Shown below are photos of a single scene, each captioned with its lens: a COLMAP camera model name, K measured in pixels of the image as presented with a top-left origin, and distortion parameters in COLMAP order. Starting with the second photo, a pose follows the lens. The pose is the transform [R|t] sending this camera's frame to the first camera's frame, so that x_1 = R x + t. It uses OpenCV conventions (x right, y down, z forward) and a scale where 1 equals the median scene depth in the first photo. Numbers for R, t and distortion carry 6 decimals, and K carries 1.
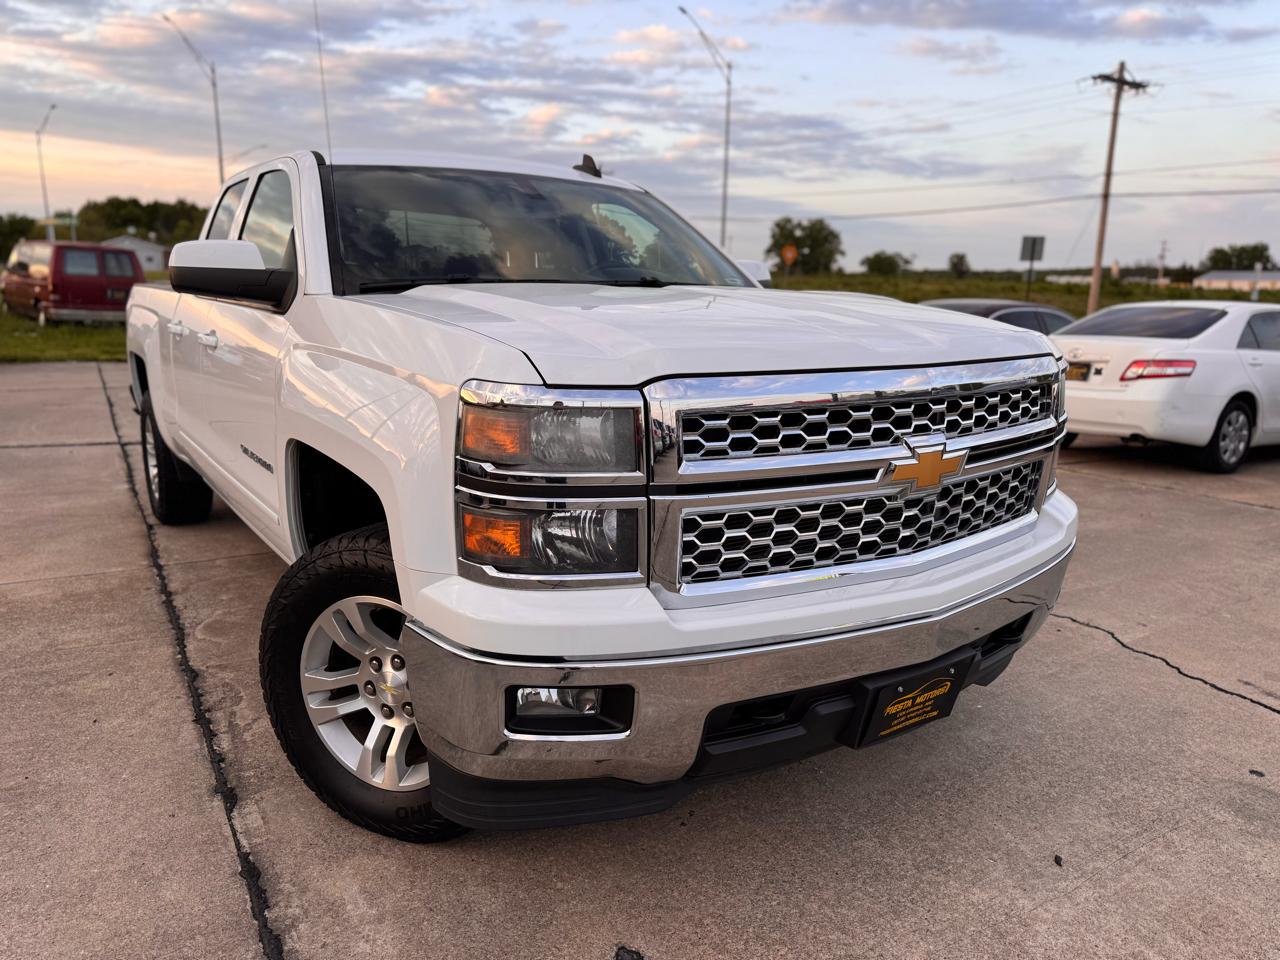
lens RADIAL K [[951.1, 0, 631.9], [0, 951.1, 477.6], [0, 0, 1]] dist [0.008743, -0.007136]
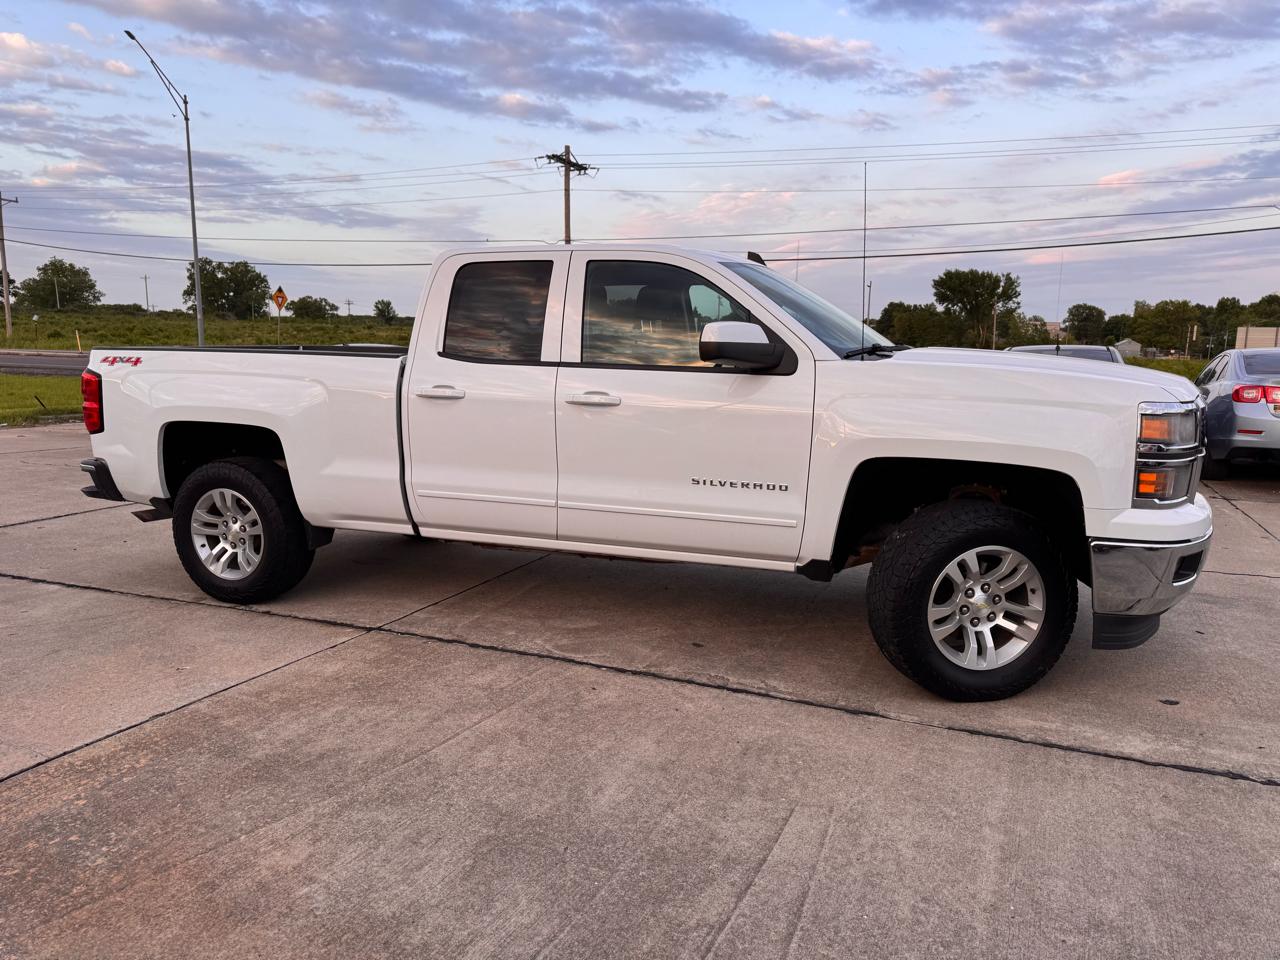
lens RADIAL K [[950.2, 0, 646.5], [0, 950.2, 471.8], [0, 0, 1]] dist [-0.001496, 0.004837]
pose [[0.810674, -0.088483, 0.578773, -1.168017], [0.117677, 0.992967, -0.013022, -0.031505], [-0.573550, 0.078665, 0.815385, 0.015774]]
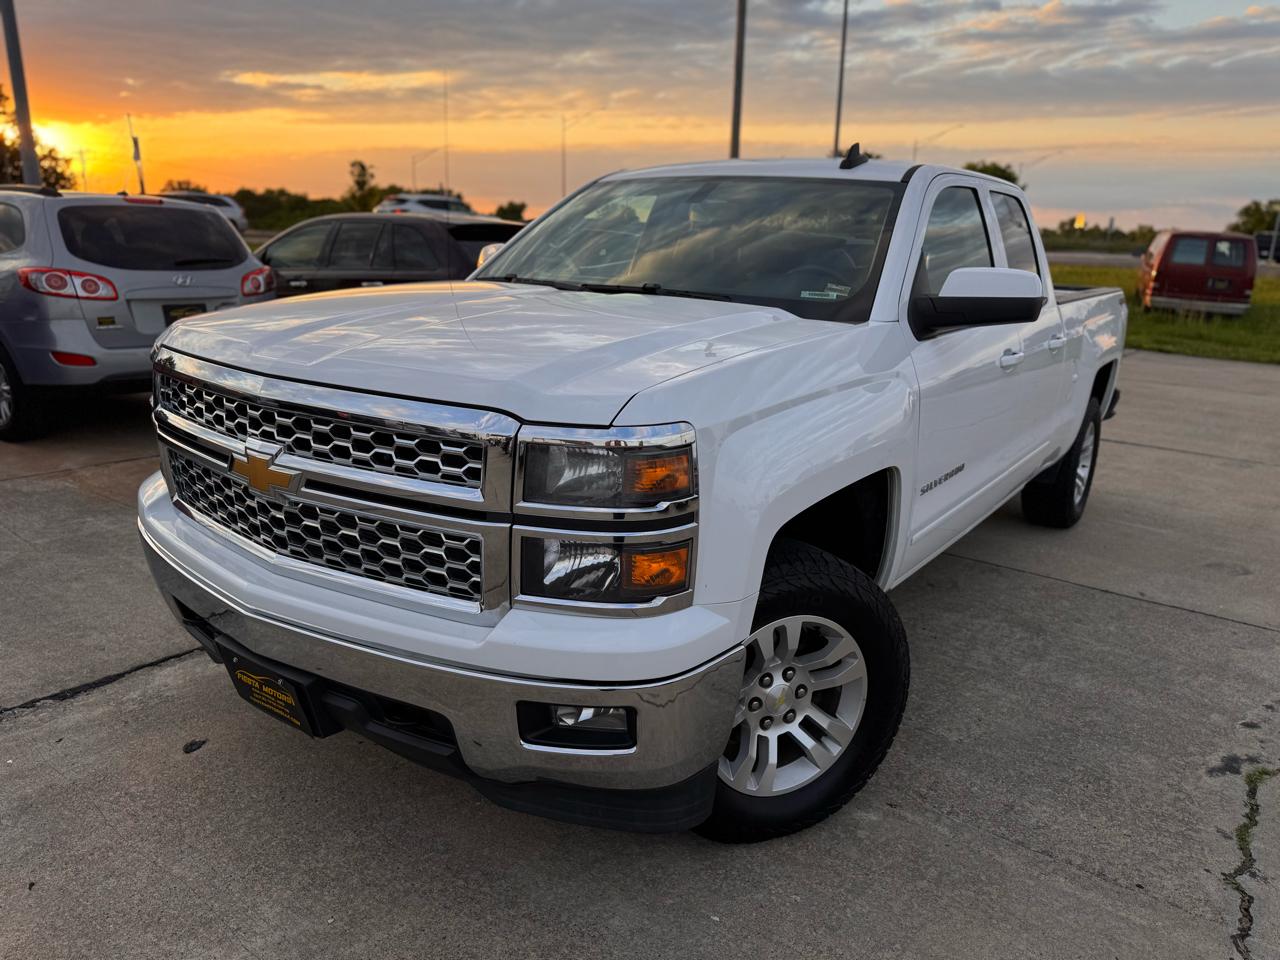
lens RADIAL K [[927.6, 0, 620.8], [0, 927.6, 463.5], [0, 0, 1]] dist [-0.003420, -0.002343]
pose [[0.333184, 0.223072, -0.916093, 0.875917], [-0.216507, 0.963748, 0.155932, -0.167914], [0.917667, 0.146387, 0.369402, 0.629147]]
